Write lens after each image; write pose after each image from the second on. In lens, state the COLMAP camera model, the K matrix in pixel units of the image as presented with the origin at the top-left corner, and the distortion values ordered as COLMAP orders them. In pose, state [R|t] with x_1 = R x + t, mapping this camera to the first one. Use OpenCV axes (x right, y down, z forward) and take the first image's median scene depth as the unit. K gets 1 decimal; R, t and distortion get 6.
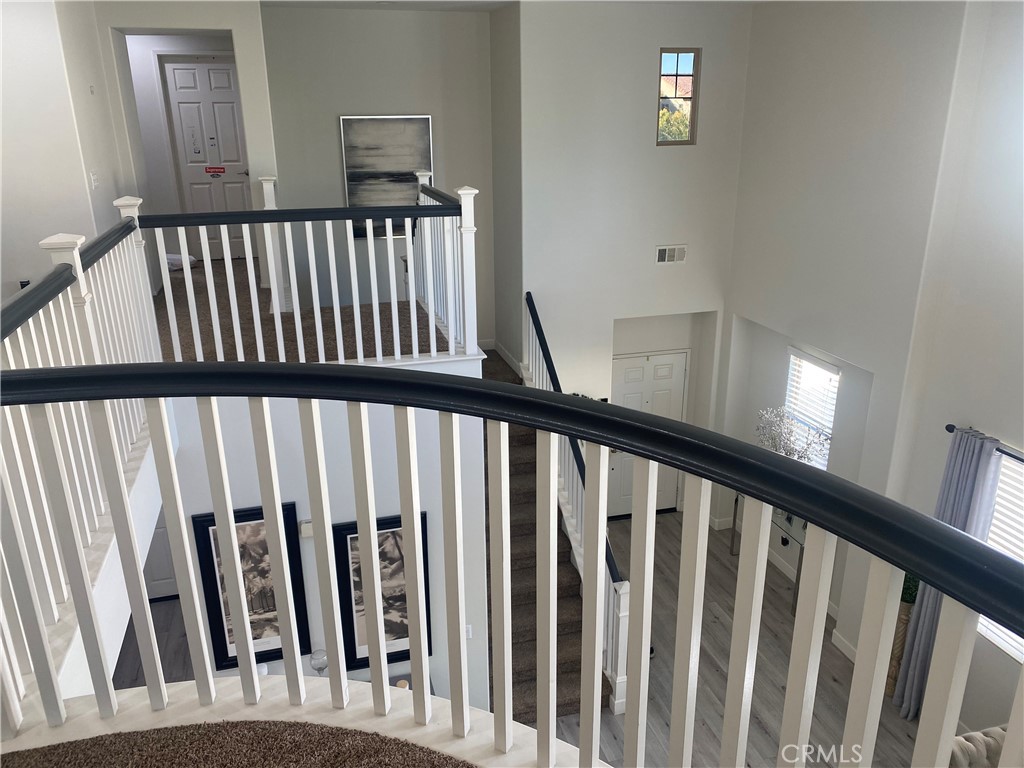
lens RADIAL K [[779.0, 0, 512.0], [0, 779.0, 384.0], [0, 0, 1]] dist [0.010240, -0.005584]
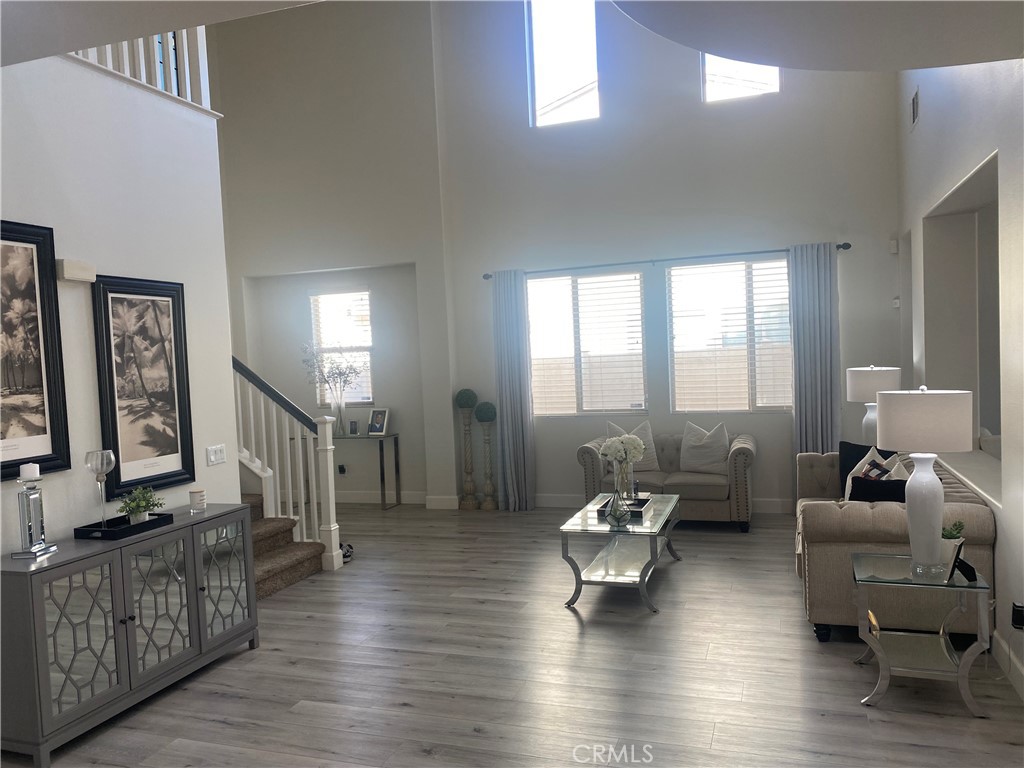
lens RADIAL K [[785.9, 0, 513.0], [0, 785.9, 389.6], [0, 0, 1]] dist [0.001746, -0.003300]
pose [[0.562097, -0.046592, 0.825758, -0.625059], [0.310283, 0.937368, -0.158321, 0.523841], [-0.766663, 0.345210, 0.541349, 0.296000]]
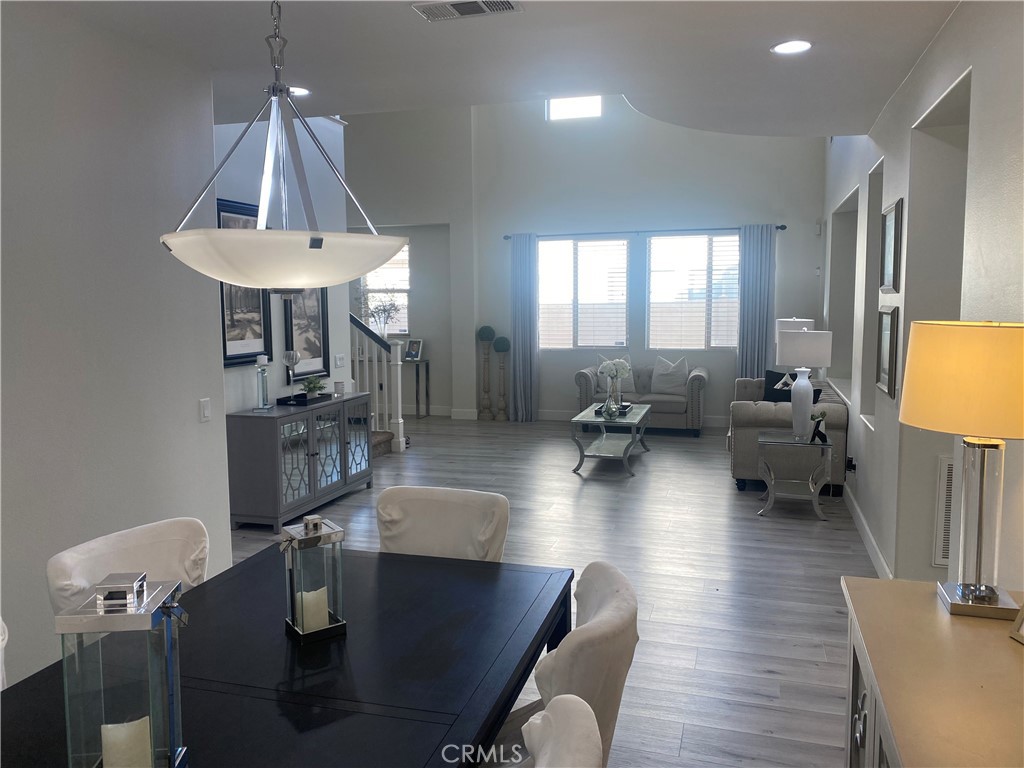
lens RADIAL K [[779.0, 0, 512.0], [0, 779.0, 384.0], [0, 0, 1]] dist [0.010240, -0.005584]
pose [[0.530357, -0.078465, 0.844135, -1.029852], [0.282803, 0.955049, -0.088907, 0.580584], [-0.799214, 0.285876, 0.528707, 0.160717]]
